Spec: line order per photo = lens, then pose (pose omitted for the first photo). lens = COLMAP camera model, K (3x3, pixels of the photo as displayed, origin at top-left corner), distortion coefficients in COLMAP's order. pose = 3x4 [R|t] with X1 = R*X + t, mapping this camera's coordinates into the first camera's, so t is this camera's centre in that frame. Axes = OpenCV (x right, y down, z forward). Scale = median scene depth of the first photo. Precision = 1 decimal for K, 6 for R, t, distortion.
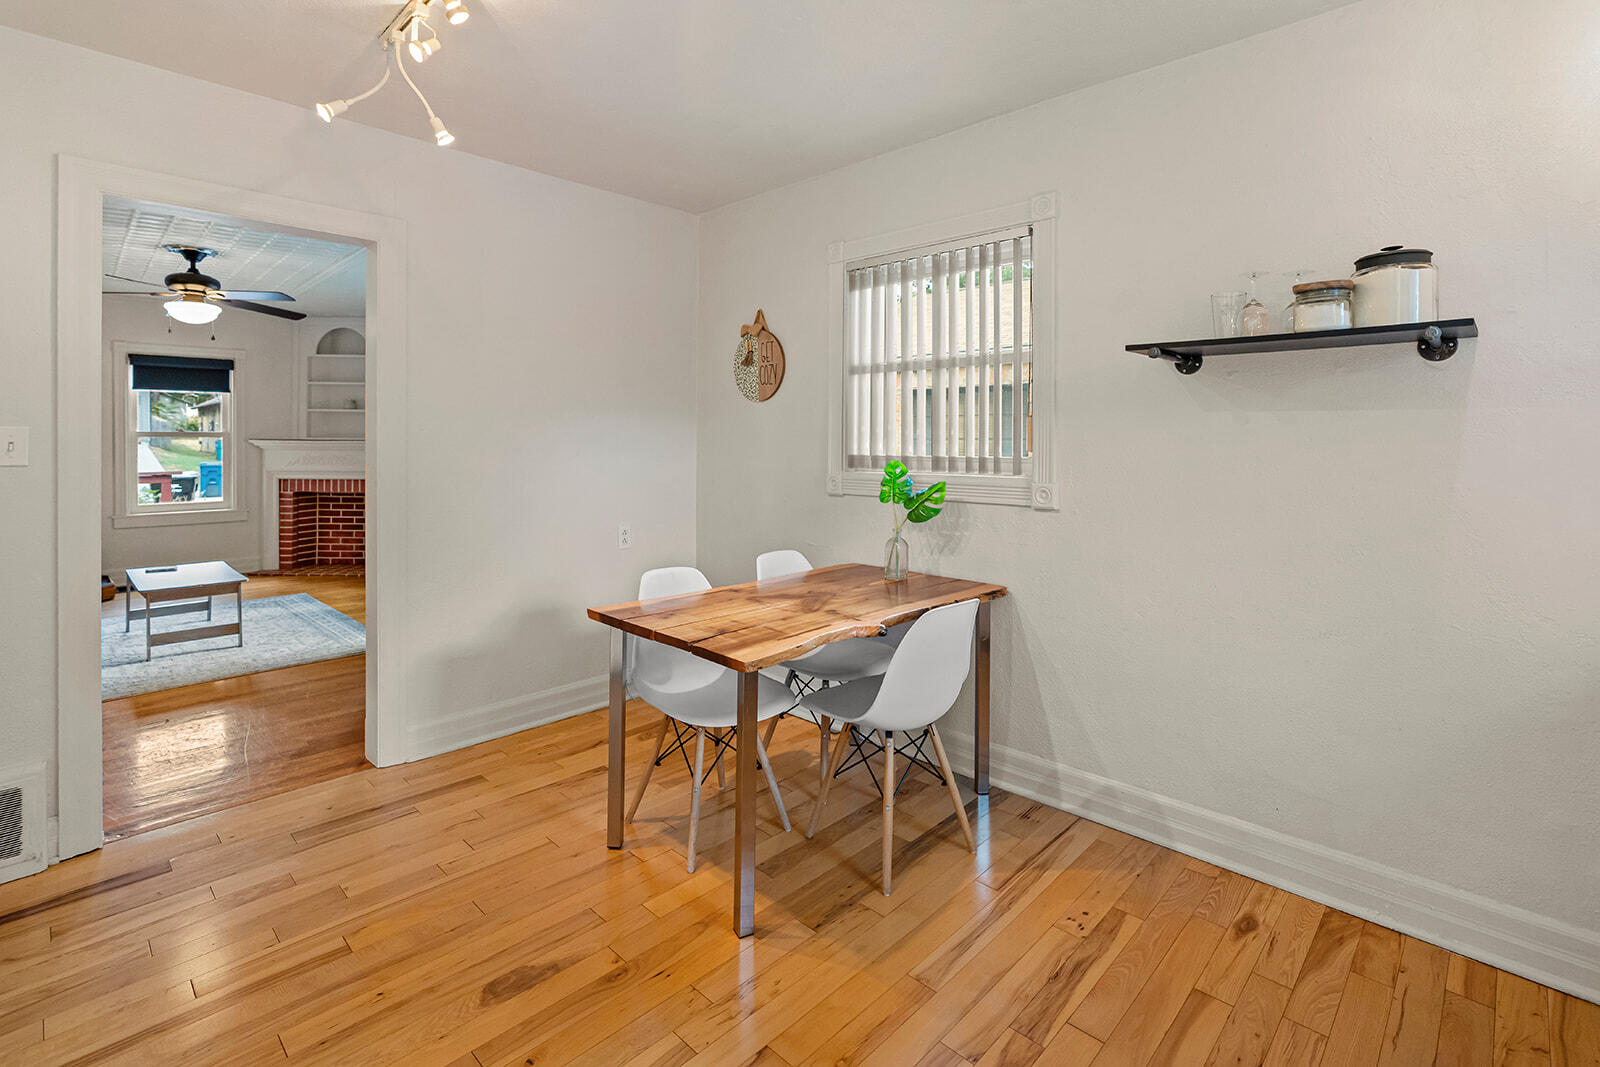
lens RADIAL K [[752.6, 0, 796.8], [0, 752.6, 434.4], [0, 0, 1]] dist [-0.003527, 0.000648]
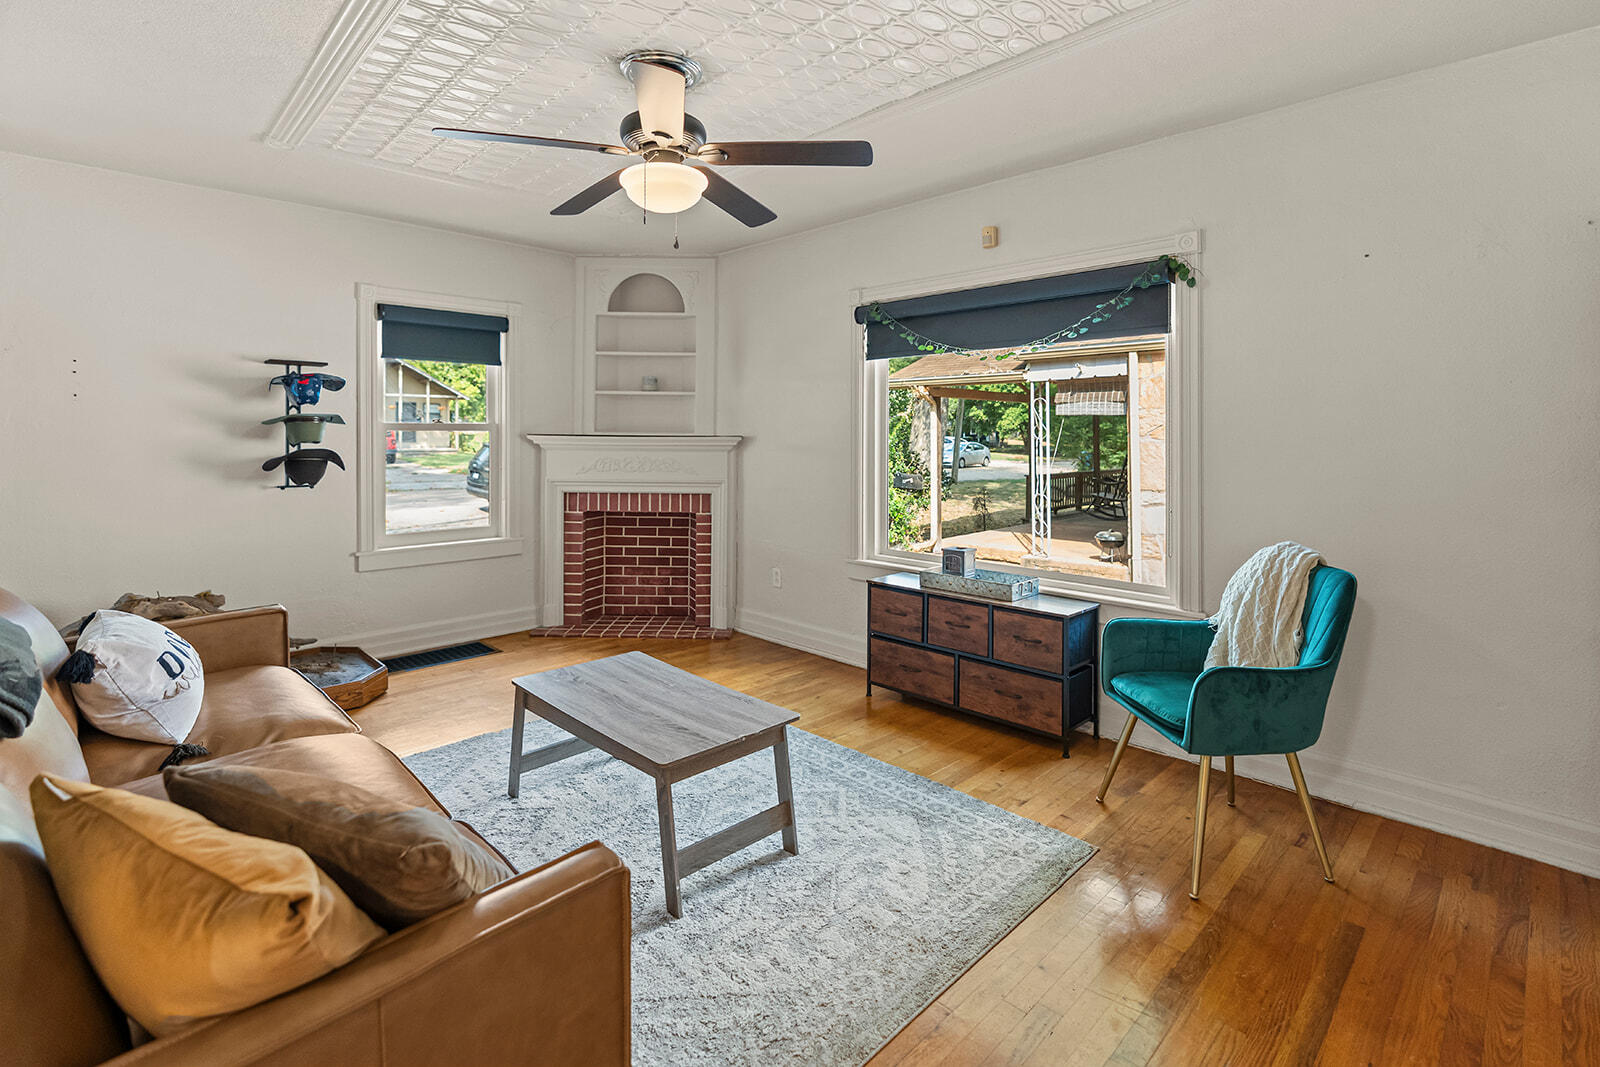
lens RADIAL K [[752.6, 0, 796.8], [0, 752.6, 434.4], [0, 0, 1]] dist [-0.003527, 0.000648]
pose [[0.999546, 0.000563, -0.030134, -0.457091], [-0.000442, 0.999992, 0.004025, 0.003588], [0.030136, -0.004010, 0.999538, 0.323463]]
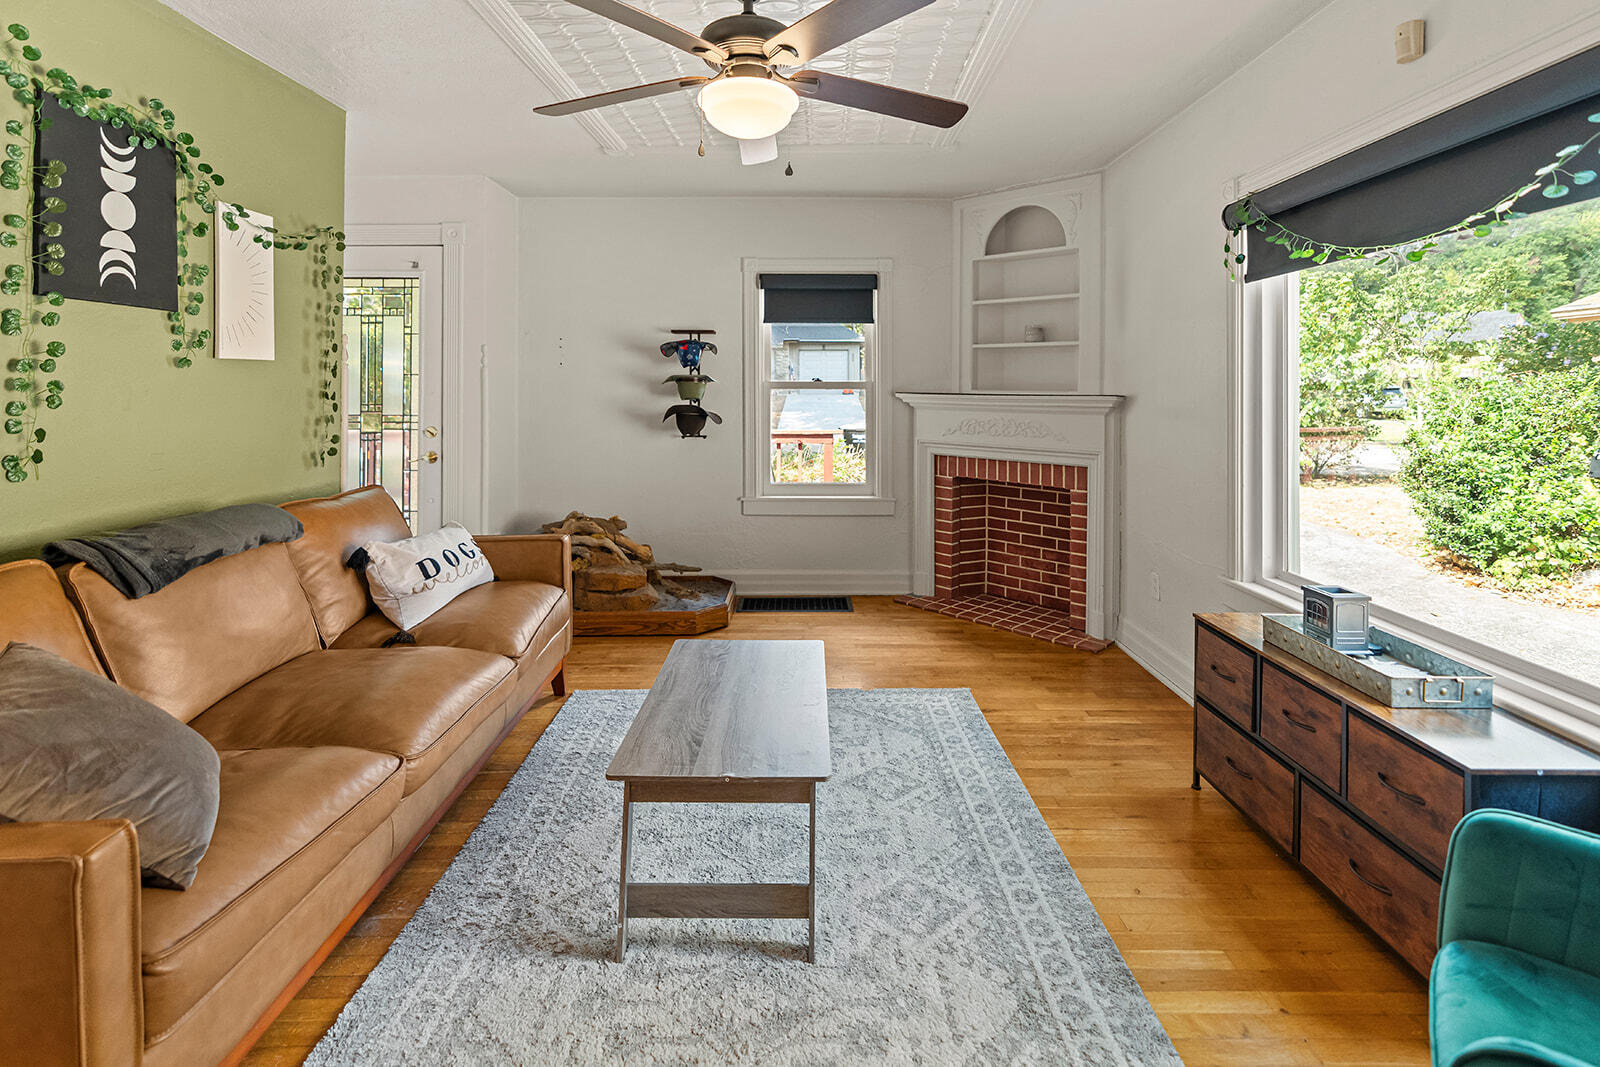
lens RADIAL K [[762.9, 0, 802.6], [0, 762.9, 388.0], [0, 0, 1]] dist [-0.003139, 0.000540]
pose [[0.697824, -0.000915, -0.716268, -0.302724], [0.000969, 0.999999, -0.000333, 0.002588], [0.716268, -0.000462, 0.697825, 0.466958]]
